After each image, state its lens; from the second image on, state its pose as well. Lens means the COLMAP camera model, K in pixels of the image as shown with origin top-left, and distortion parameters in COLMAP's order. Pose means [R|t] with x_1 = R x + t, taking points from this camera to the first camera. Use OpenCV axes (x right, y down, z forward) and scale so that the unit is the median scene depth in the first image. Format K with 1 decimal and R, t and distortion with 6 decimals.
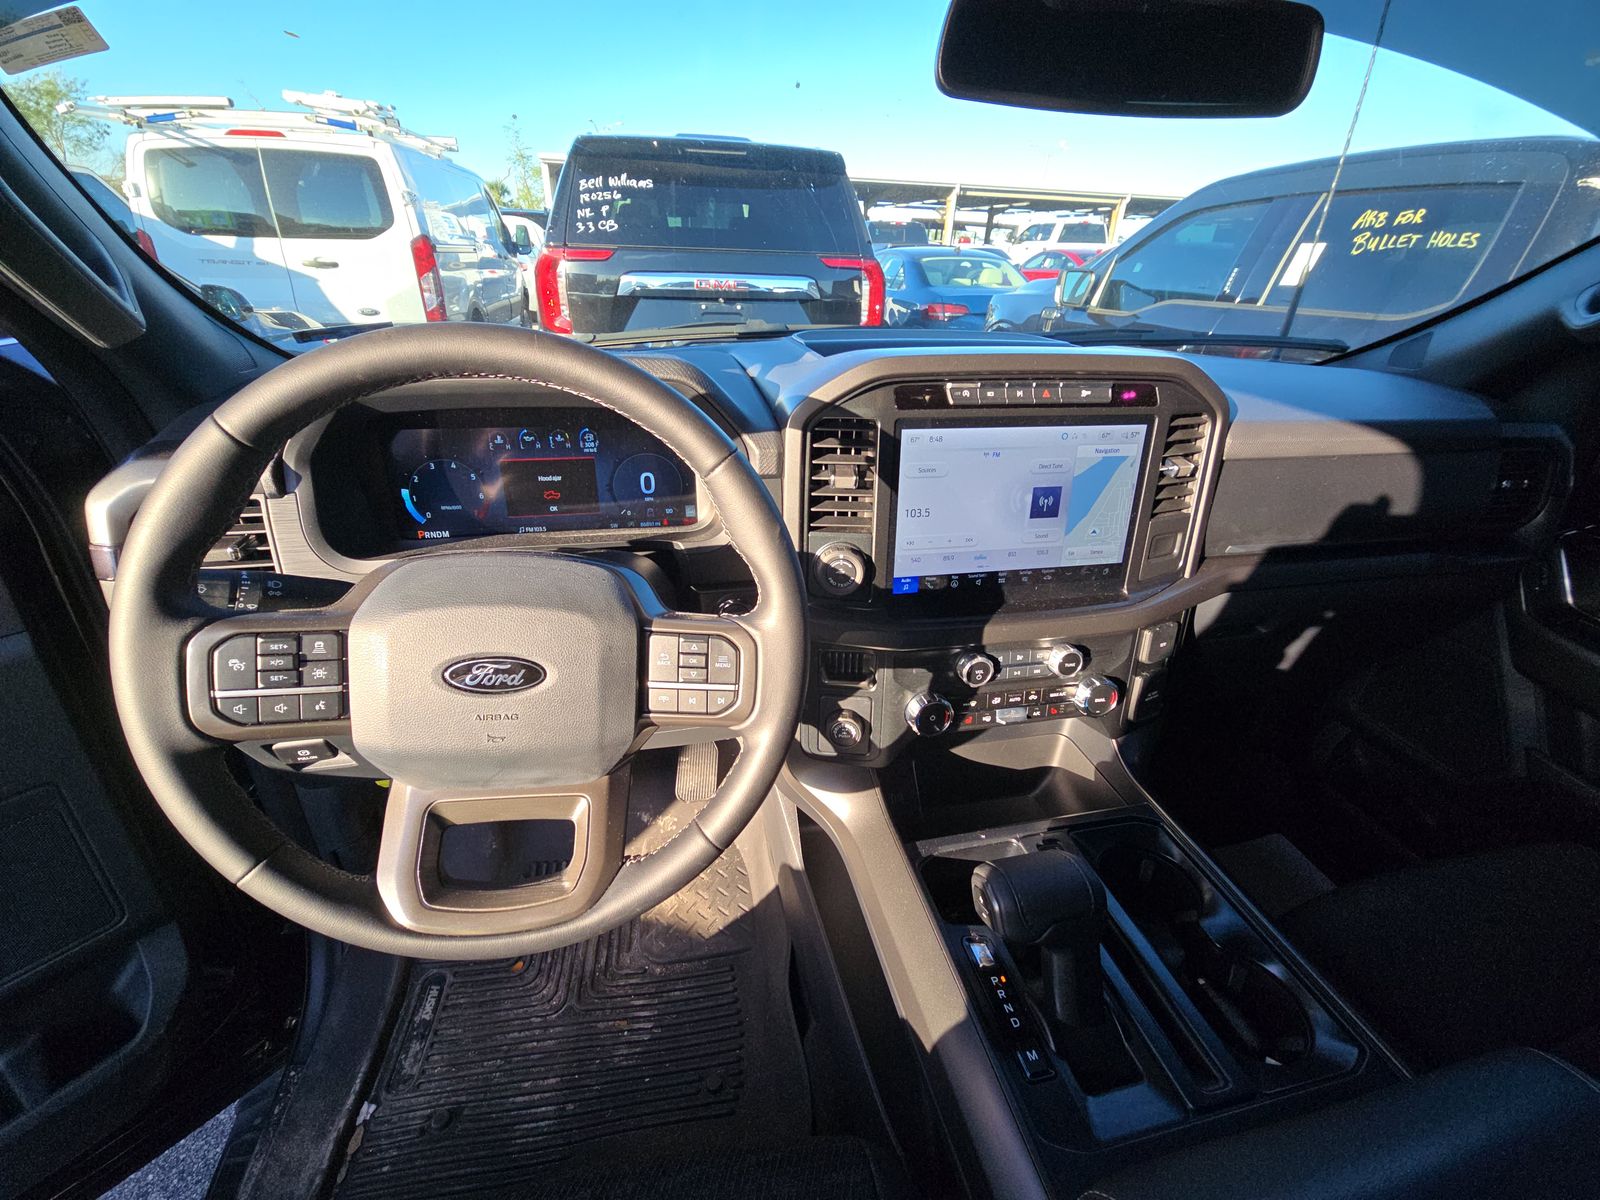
lens RADIAL K [[636.0, 0, 799.8], [0, 636.0, 606.6], [0, 0, 1]] dist [0.000758, -0.002109]
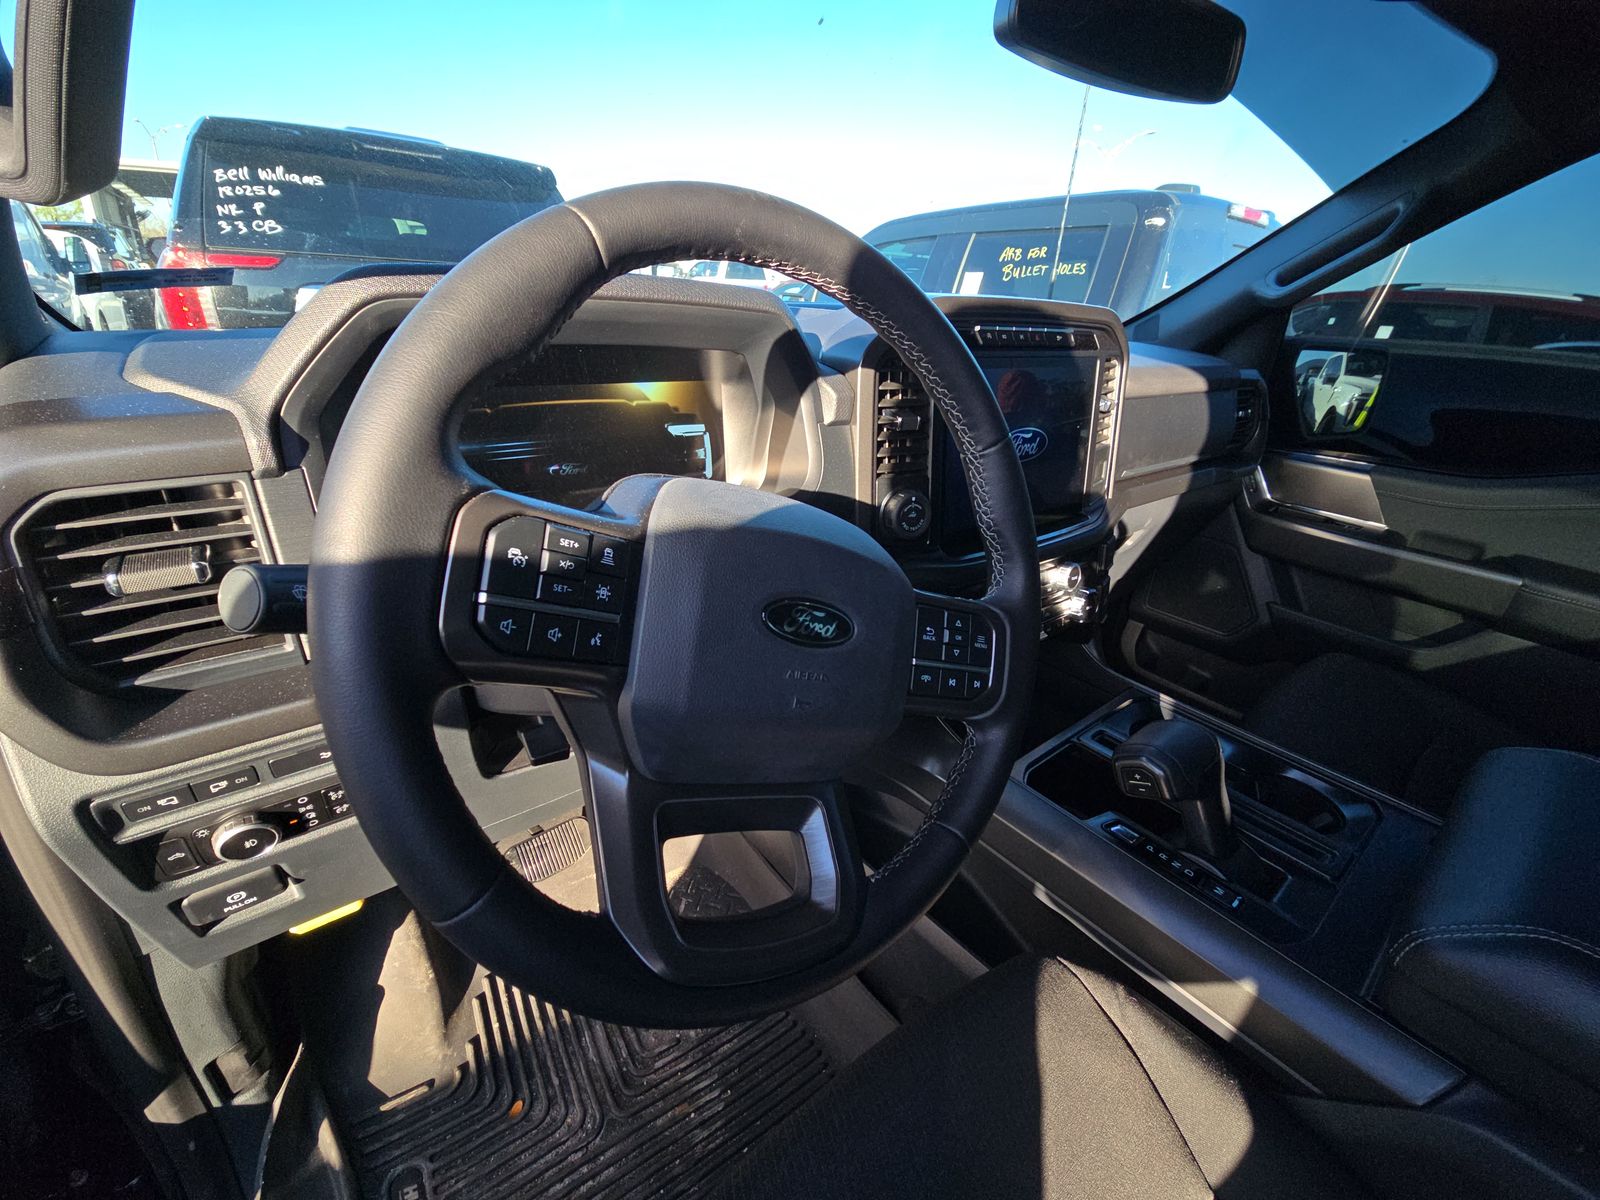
lens RADIAL K [[636.0, 0, 801.4], [0, 636.0, 604.2], [0, 0, 1]] dist [0.000758, -0.002109]
pose [[0.901864, -0.173736, 0.395547, -0.329752], [0.191531, 0.981471, -0.005607, 0.035150], [-0.387244, 0.080816, 0.918428, 0.106490]]
